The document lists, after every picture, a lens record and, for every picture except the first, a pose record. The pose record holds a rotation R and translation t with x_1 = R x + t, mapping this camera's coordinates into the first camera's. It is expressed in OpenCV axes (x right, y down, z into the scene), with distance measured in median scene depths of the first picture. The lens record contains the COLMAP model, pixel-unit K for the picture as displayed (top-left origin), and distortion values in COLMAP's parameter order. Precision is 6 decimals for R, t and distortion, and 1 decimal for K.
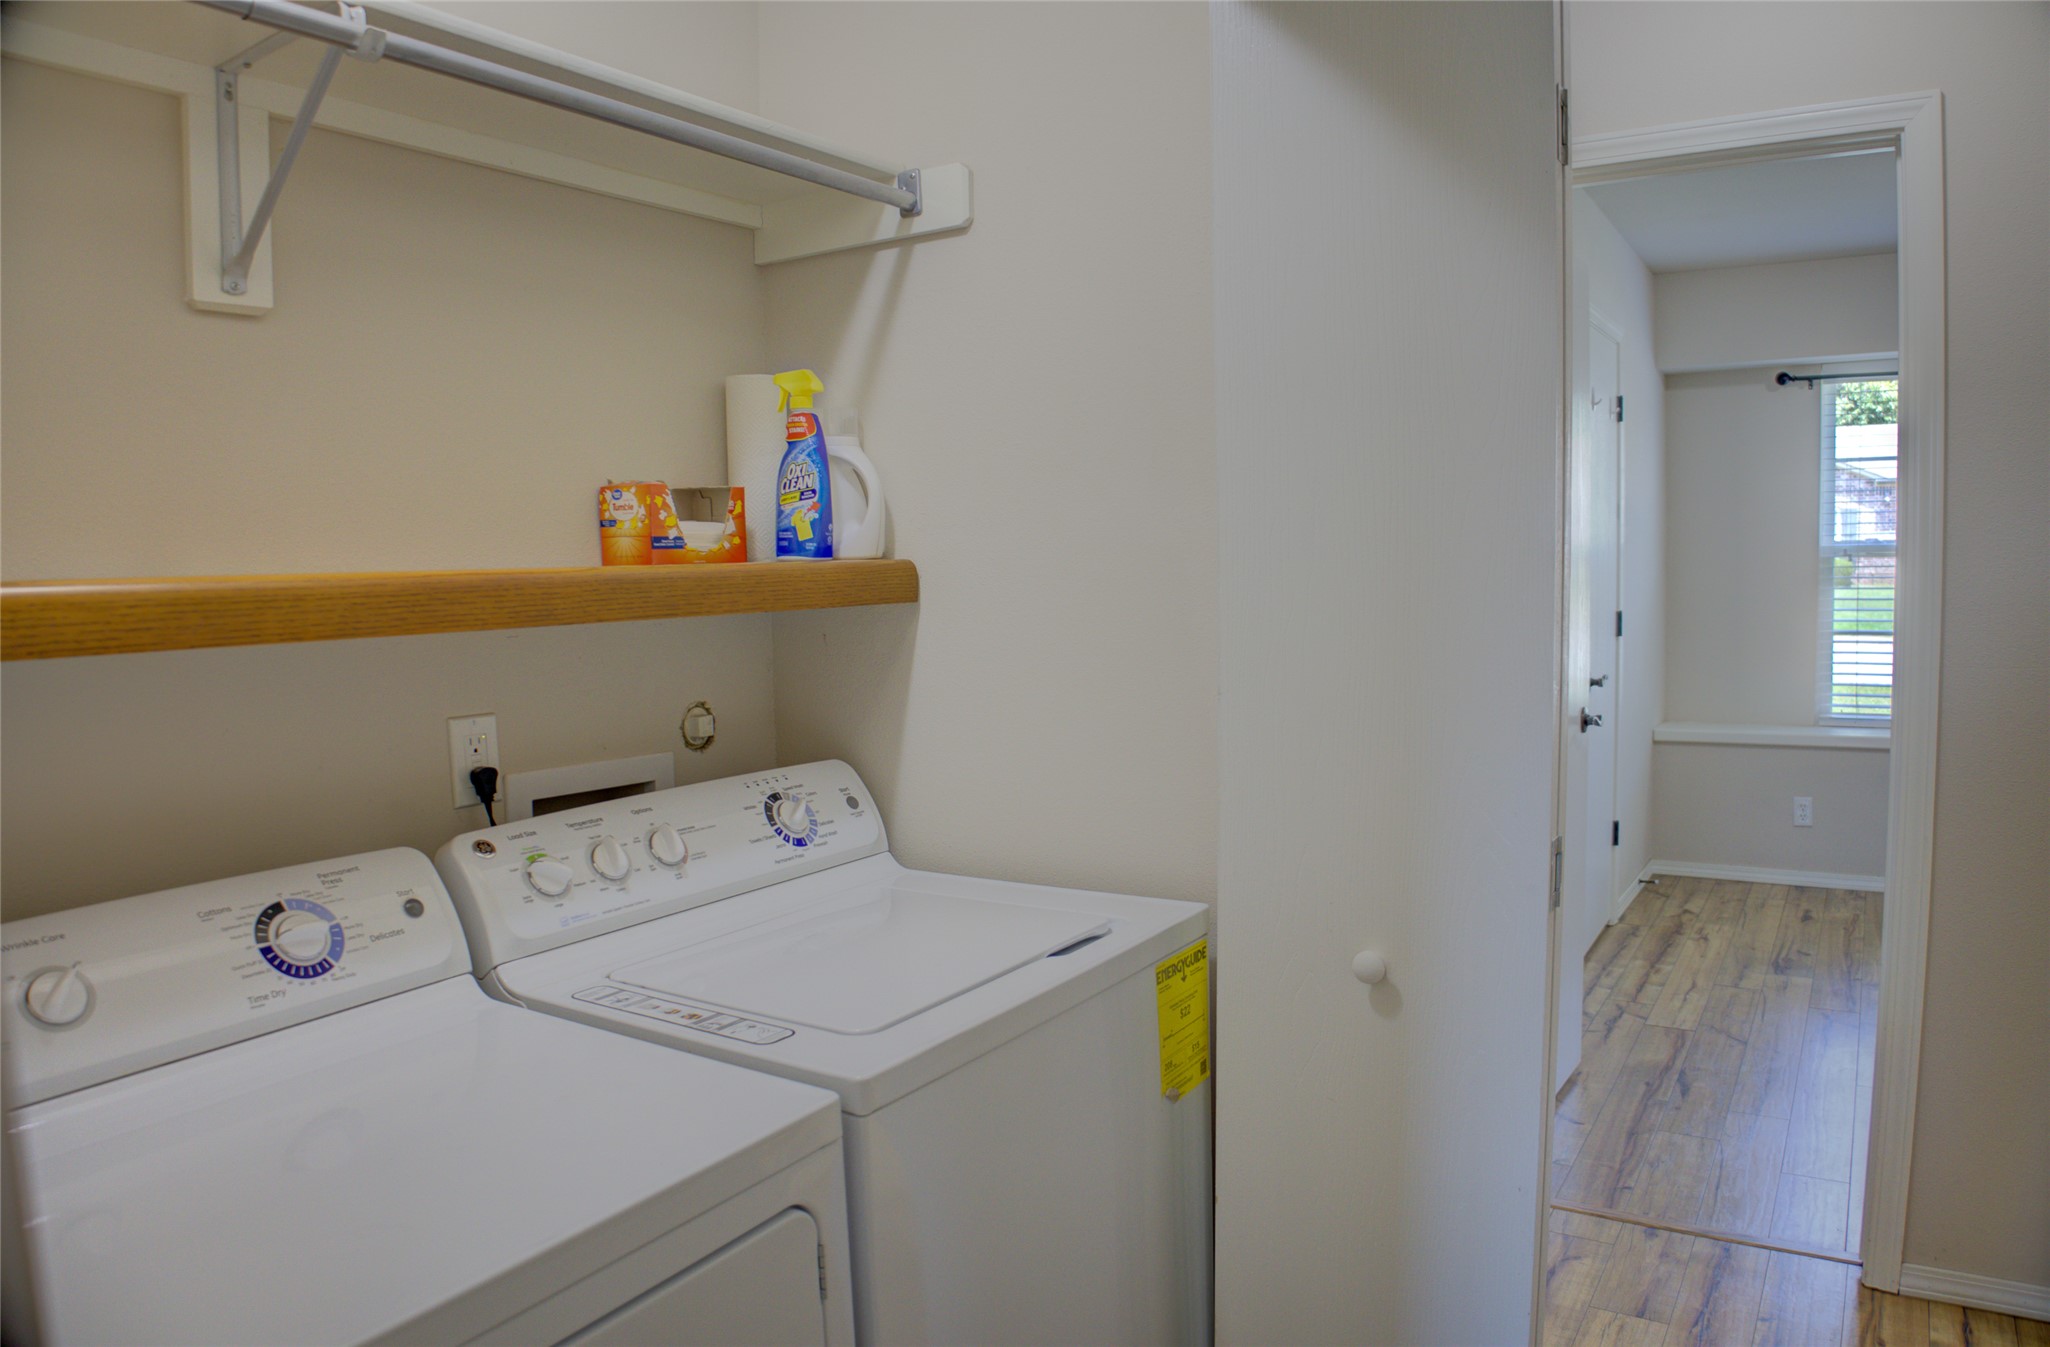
lens RADIAL K [[1395.2, 0, 1035.3], [0, 1395.2, 678.6], [0, 0, 1]] dist [-0.135405, 0.041379]
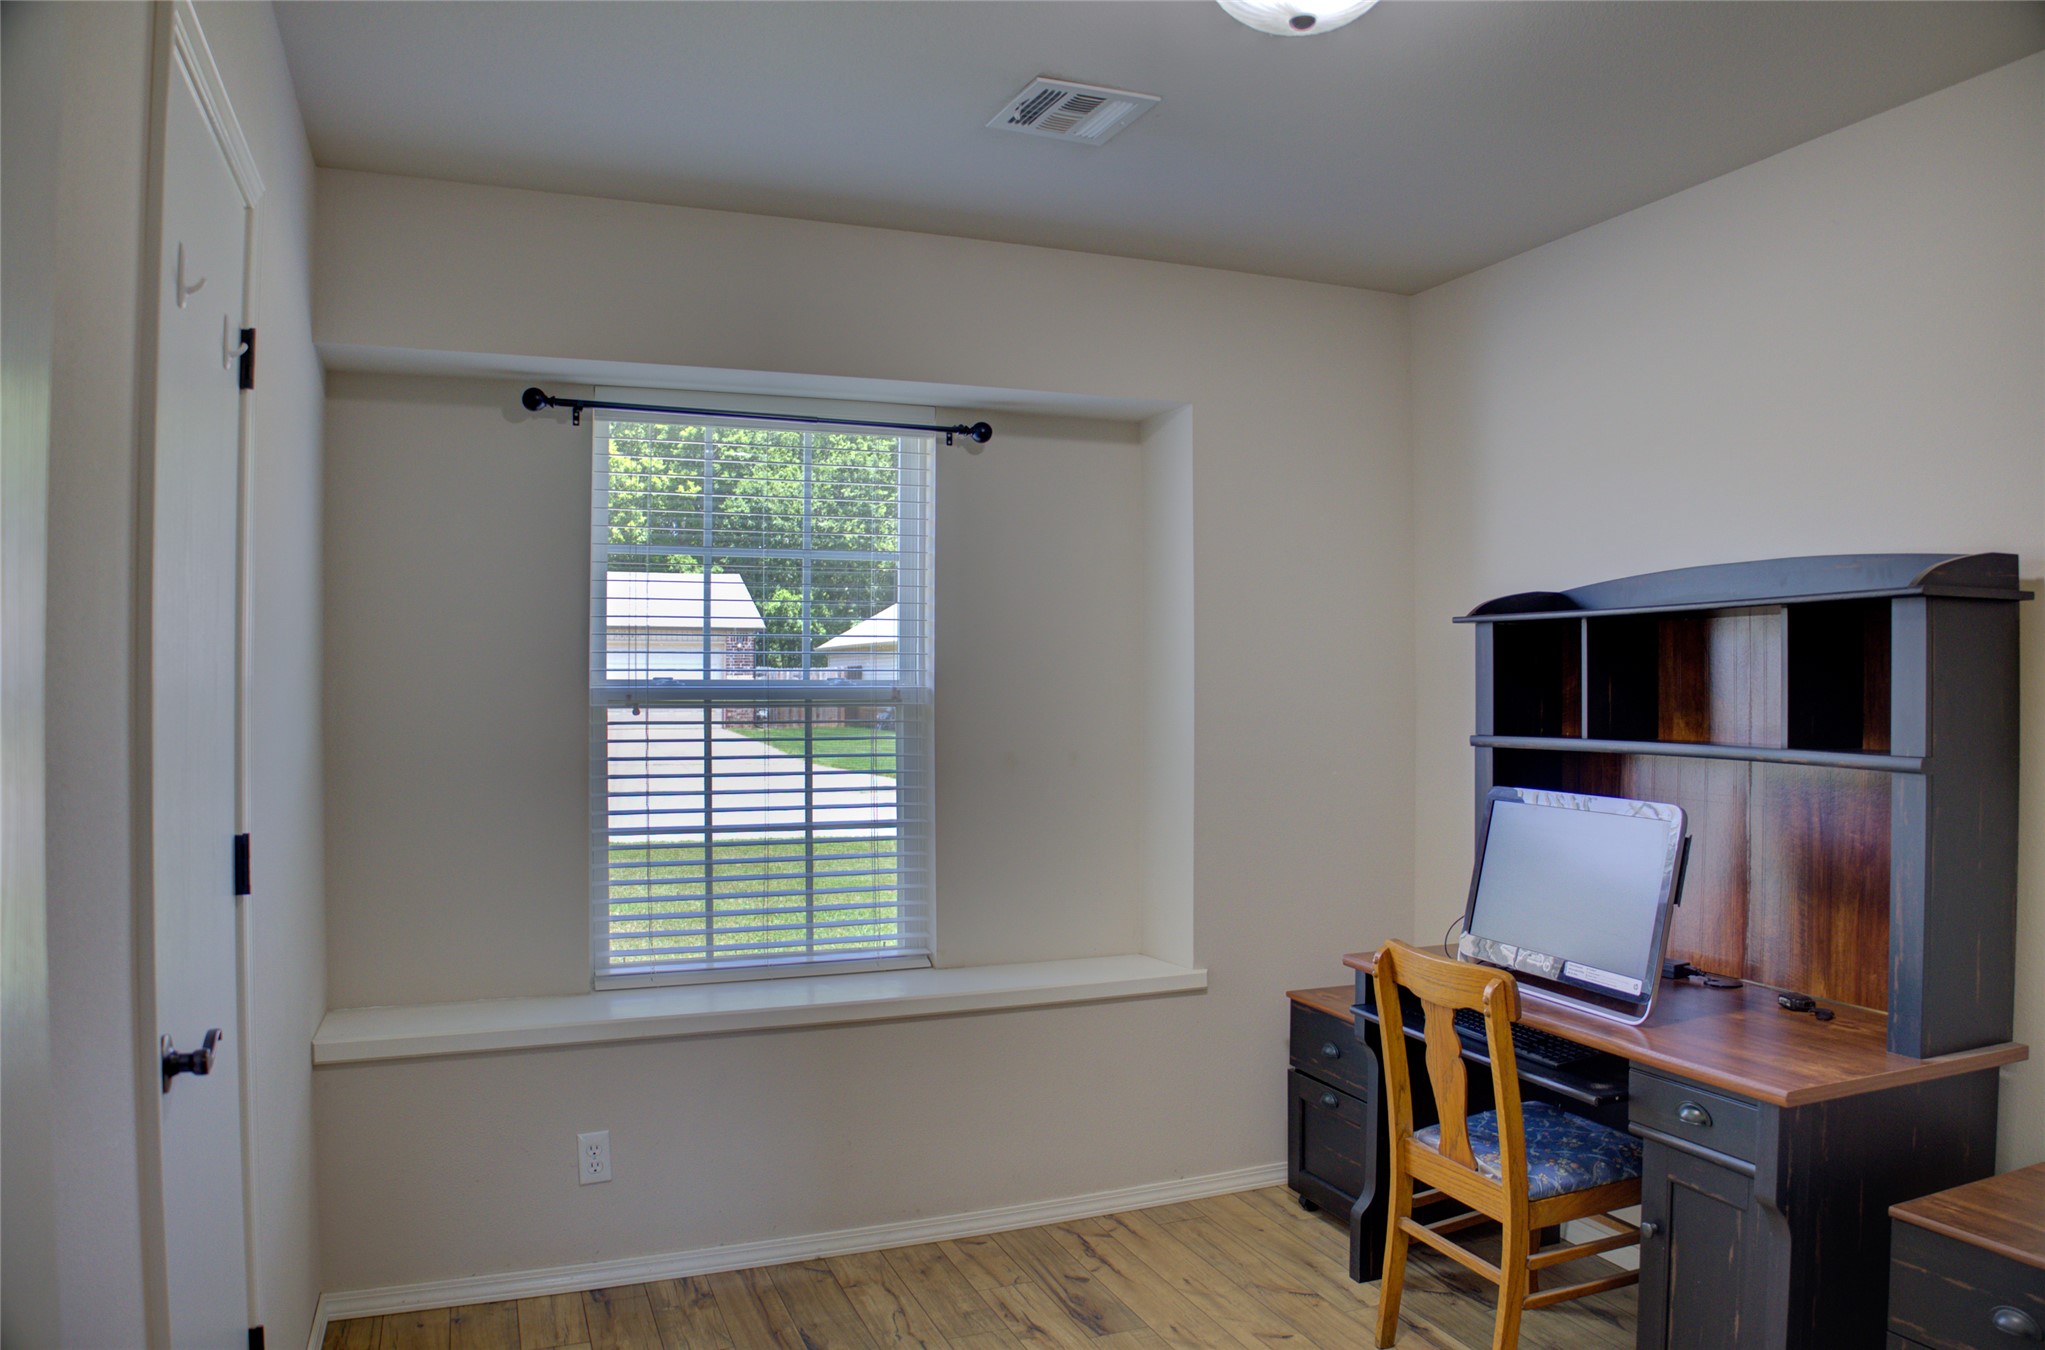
lens RADIAL K [[1402.2, 0, 1044.1], [0, 1402.2, 671.5], [0, 0, 1]] dist [-0.123332, 0.029900]
pose [[0.573330, 0.034545, 0.818596, 0.206003], [0.065329, 0.994002, -0.087702, -0.040951], [-0.816716, 0.103760, 0.567635, 0.499002]]
